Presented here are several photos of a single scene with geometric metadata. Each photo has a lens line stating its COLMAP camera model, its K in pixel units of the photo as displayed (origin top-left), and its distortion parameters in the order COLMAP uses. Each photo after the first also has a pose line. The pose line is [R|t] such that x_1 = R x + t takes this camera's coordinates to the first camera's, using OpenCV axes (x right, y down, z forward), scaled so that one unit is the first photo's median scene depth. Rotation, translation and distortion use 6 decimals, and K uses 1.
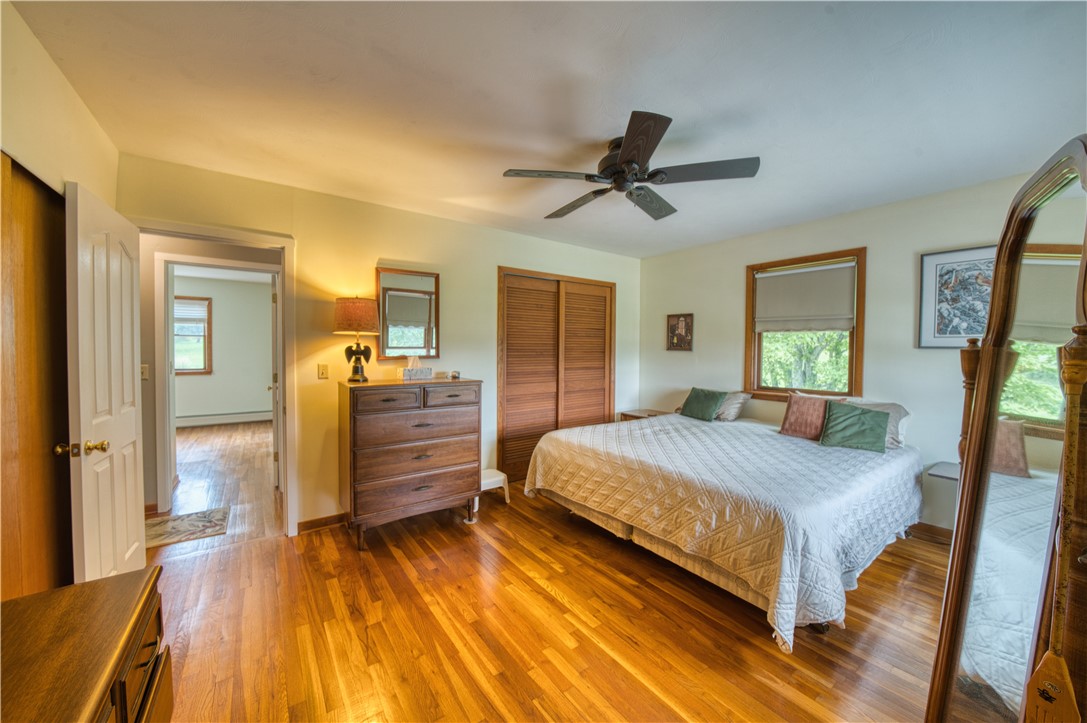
lens RADIAL K [[378.6, 0, 534.8], [0, 378.6, 358.6], [0, 0, 1]] dist [-0.029784, 0.004795]
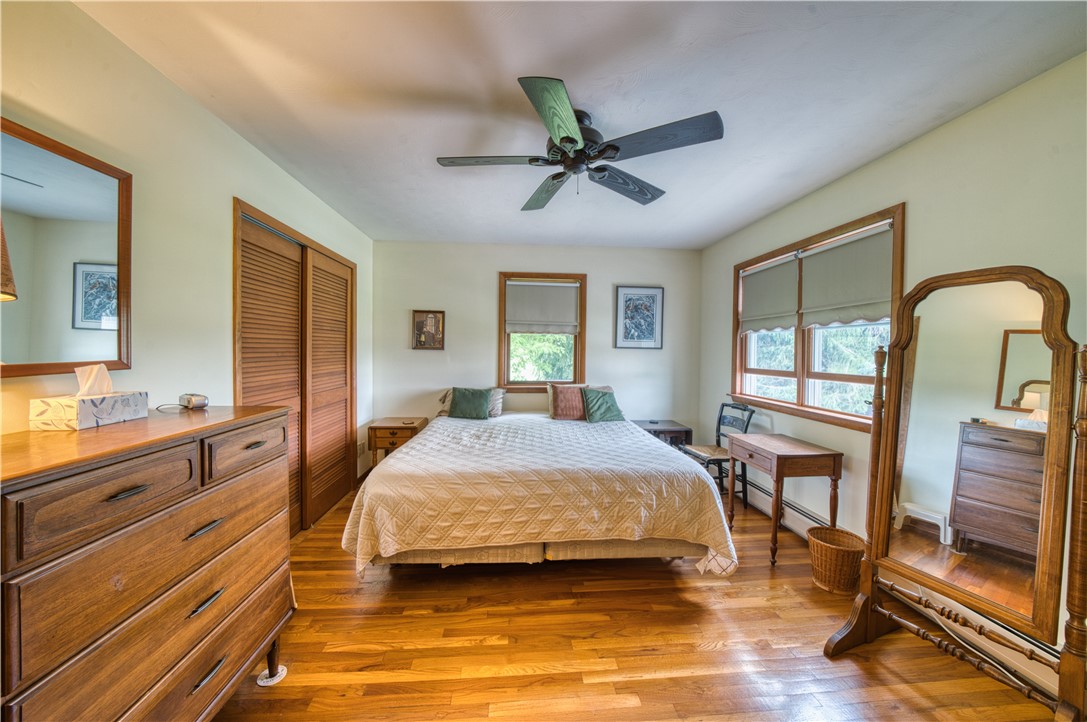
lens RADIAL K [[378.6, 0, 534.8], [0, 378.6, 358.1], [0, 0, 1]] dist [-0.029784, 0.004795]
pose [[0.534348, -0.019831, 0.845032, -0.437907], [0.015690, 0.999785, 0.013541, -0.013503], [-0.845119, 0.006022, 0.534545, 0.455728]]
